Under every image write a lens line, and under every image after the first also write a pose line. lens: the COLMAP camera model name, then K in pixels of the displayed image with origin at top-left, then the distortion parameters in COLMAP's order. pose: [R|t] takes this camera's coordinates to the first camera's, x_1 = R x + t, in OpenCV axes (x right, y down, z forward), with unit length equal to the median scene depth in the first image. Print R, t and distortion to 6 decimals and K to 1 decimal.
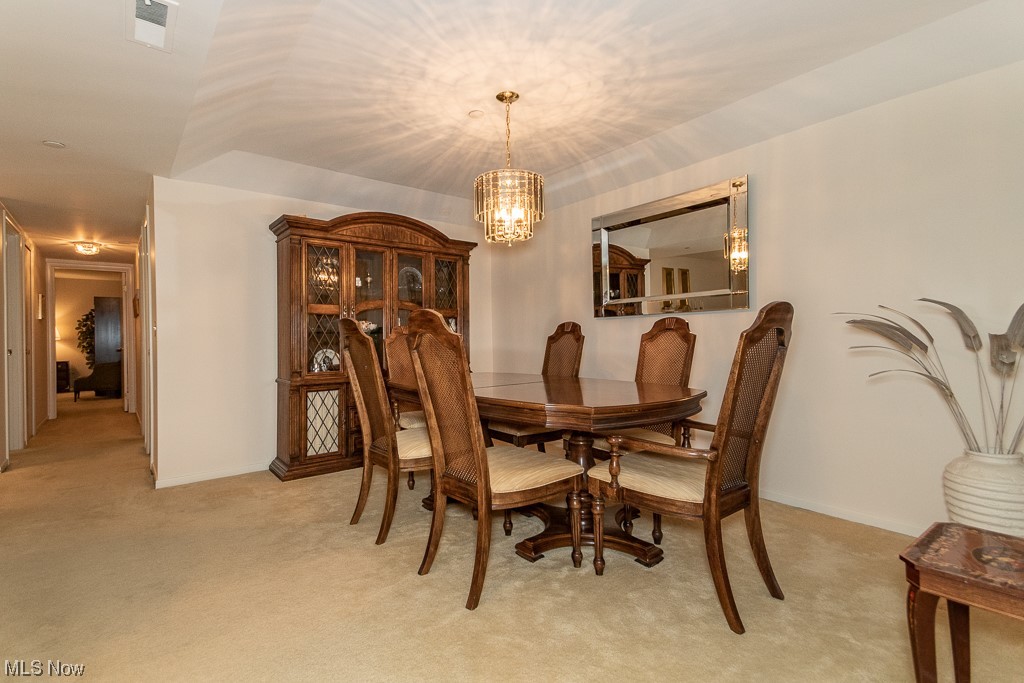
lens RADIAL K [[472.7, 0, 502.5], [0, 472.7, 333.8], [0, 0, 1]] dist [0.046303, -0.013962]
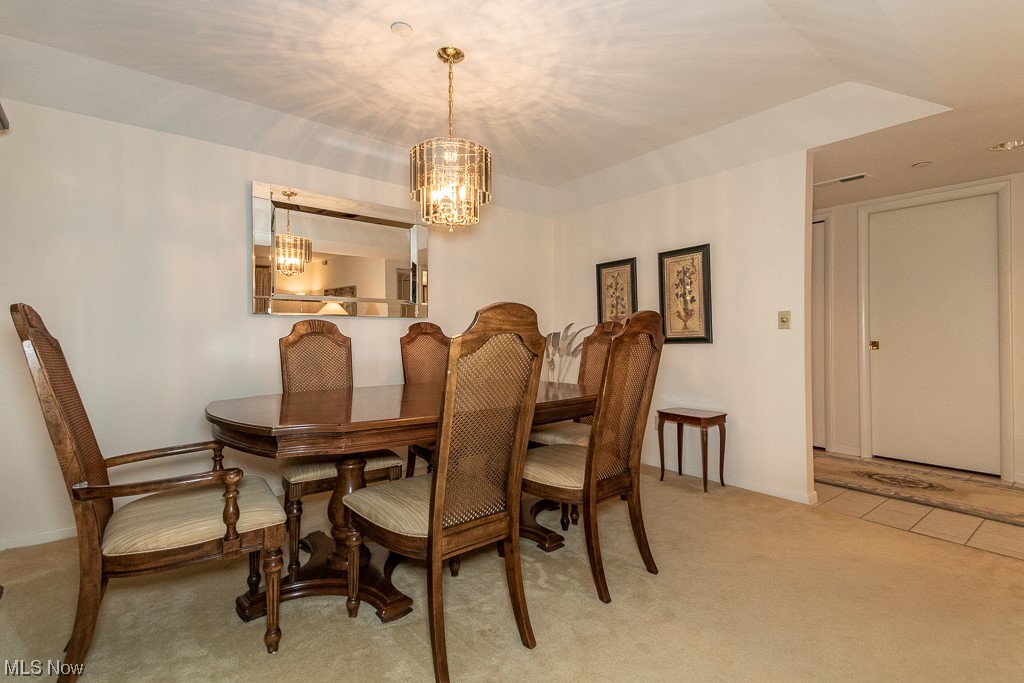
lens RADIAL K [[466.9, 0, 503.6], [0, 466.9, 343.4], [0, 0, 1]] dist [0.049266, -0.000372]
pose [[0.005121, 0.004615, 0.999976, -0.771339], [-0.008016, 0.999957, -0.004574, 0.018272], [-0.999955, -0.007992, 0.005158, 0.832063]]
